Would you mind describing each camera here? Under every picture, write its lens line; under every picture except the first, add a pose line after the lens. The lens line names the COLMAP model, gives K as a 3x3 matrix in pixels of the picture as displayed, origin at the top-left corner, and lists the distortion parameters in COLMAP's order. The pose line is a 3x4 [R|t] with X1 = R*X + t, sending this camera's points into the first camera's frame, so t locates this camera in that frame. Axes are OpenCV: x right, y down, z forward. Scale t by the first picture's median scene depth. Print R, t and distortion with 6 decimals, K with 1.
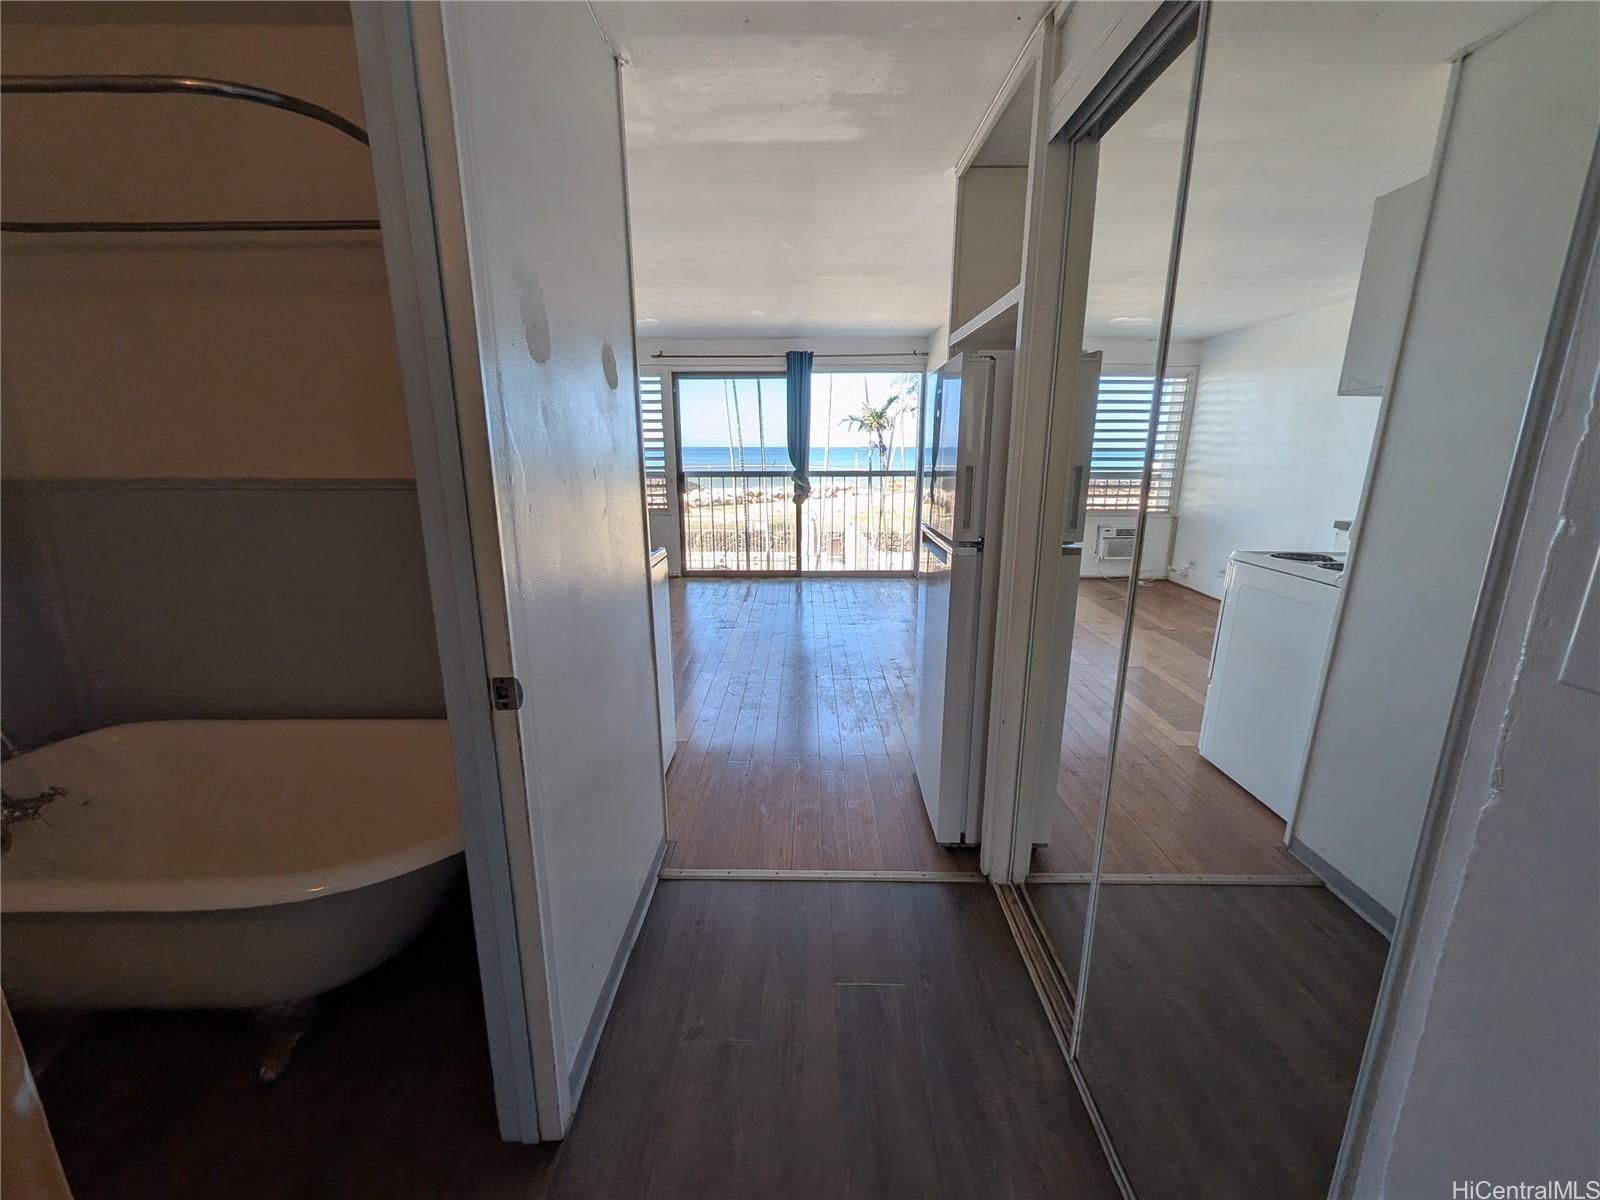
lens RADIAL K [[640.6, 0, 801.5], [0, 640.6, 596.1], [0, 0, 1]] dist [0.004164, -0.000038]
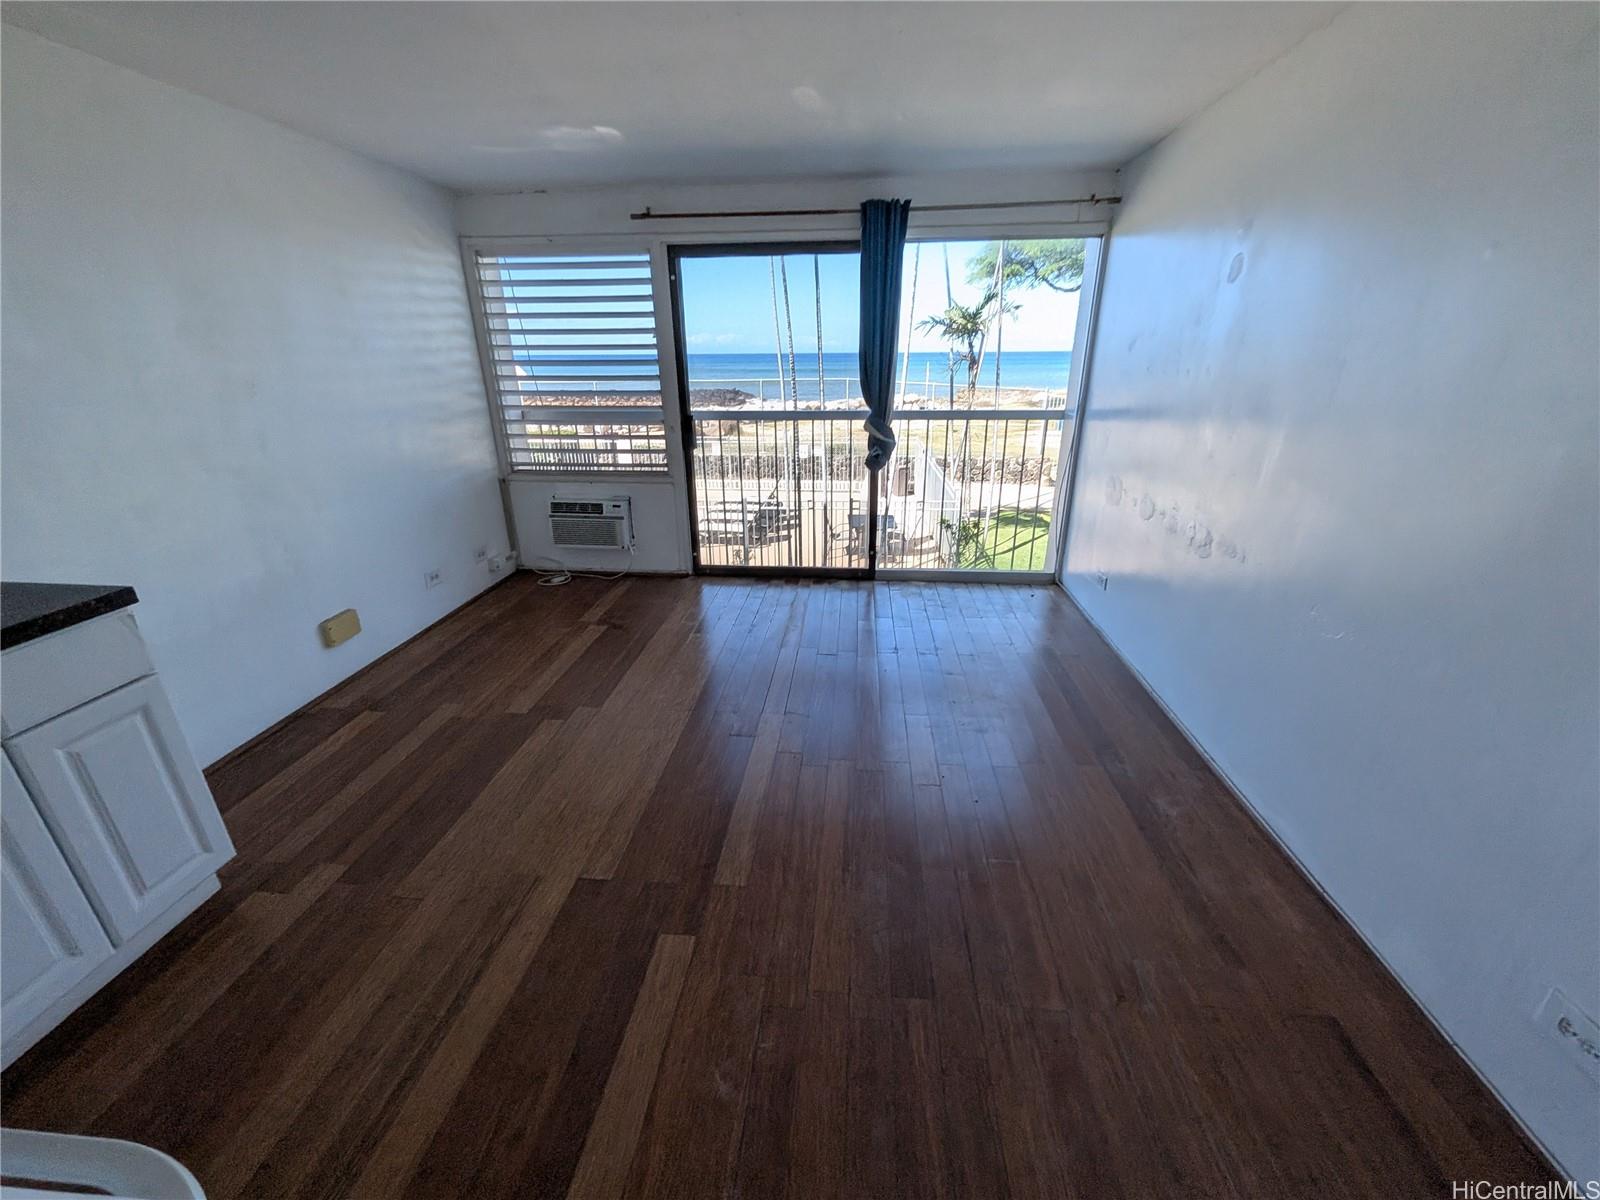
lens RADIAL K [[640.6, 0, 806.3], [0, 640.6, 589.7], [0, 0, 1]] dist [0.004164, -0.000038]
pose [[0.996545, 0.023075, -0.079784, -0.017734], [-0.012883, 0.991950, 0.125974, -0.099947], [0.082049, -0.124511, 0.988820, 0.351247]]
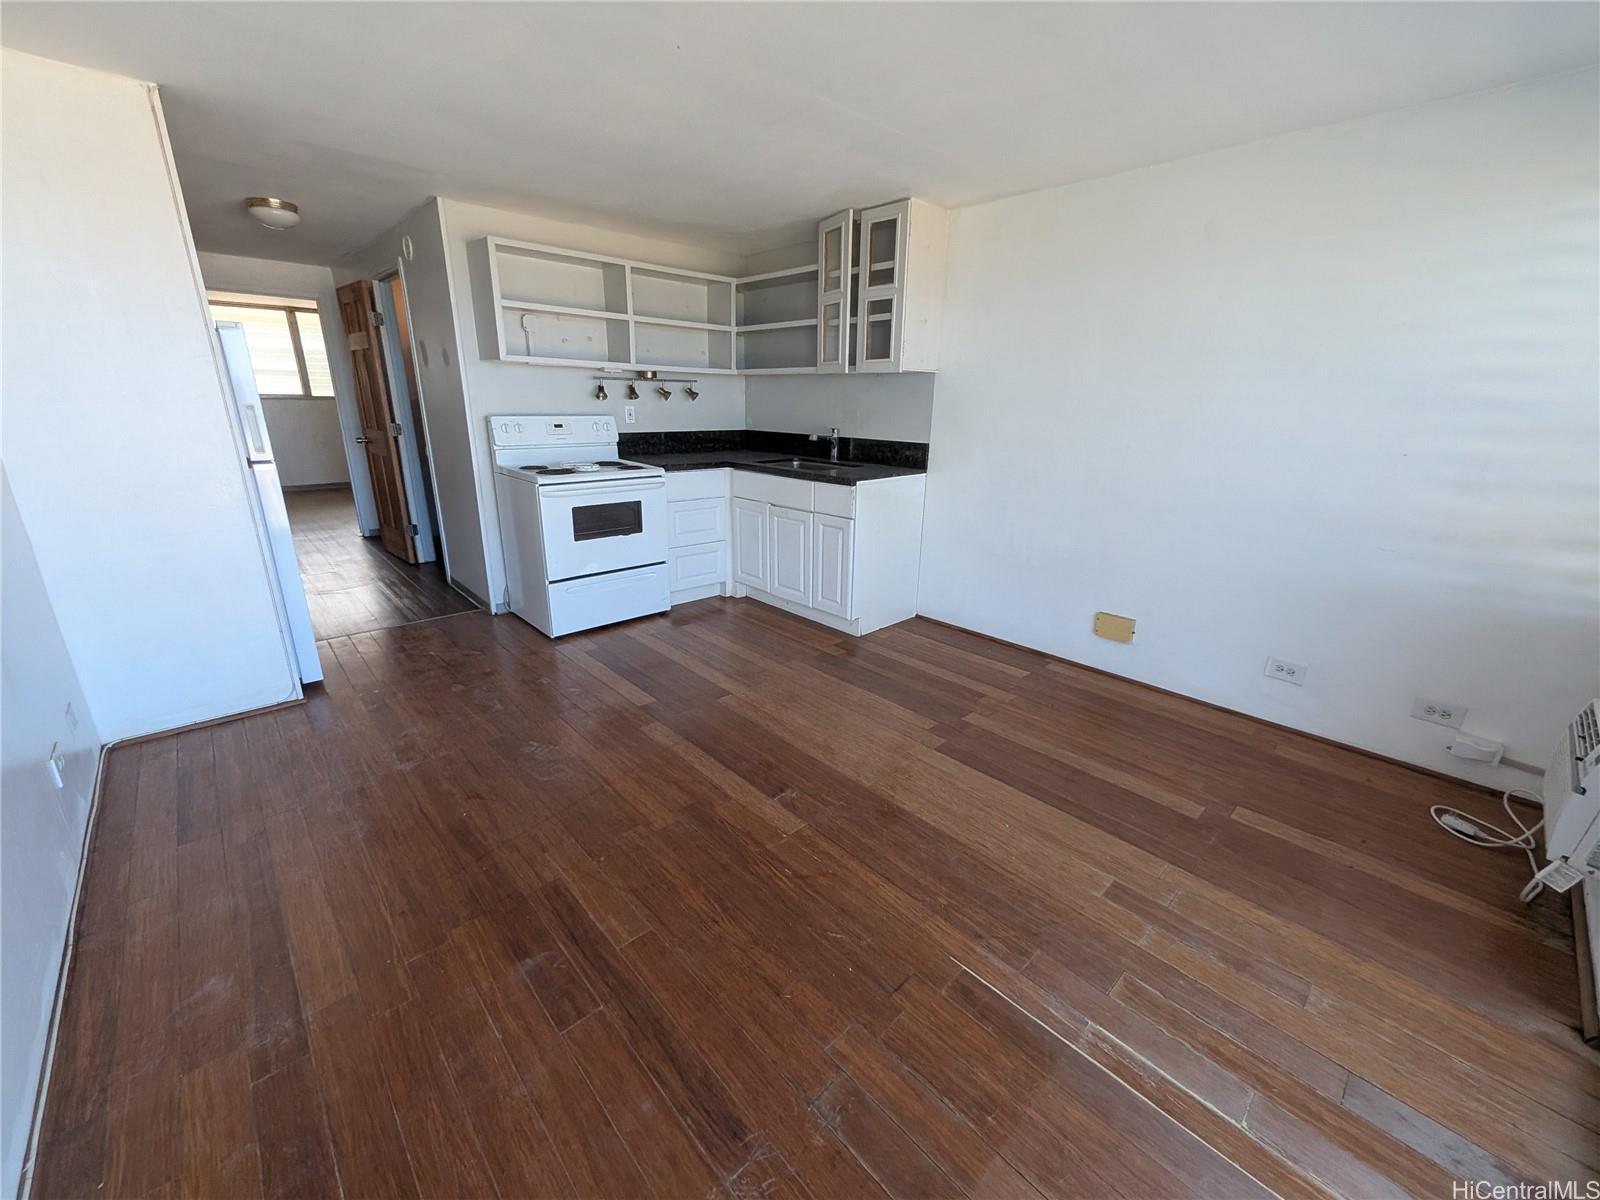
lens RADIAL K [[640.6, 0, 803.0], [0, 640.6, 592.7], [0, 0, 1]] dist [0.004164, -0.000038]
pose [[-0.729776, 0.190070, -0.656734, 0.110058], [-0.170997, 0.879306, 0.444502, -0.210438], [0.661957, 0.436686, -0.609195, 0.881241]]
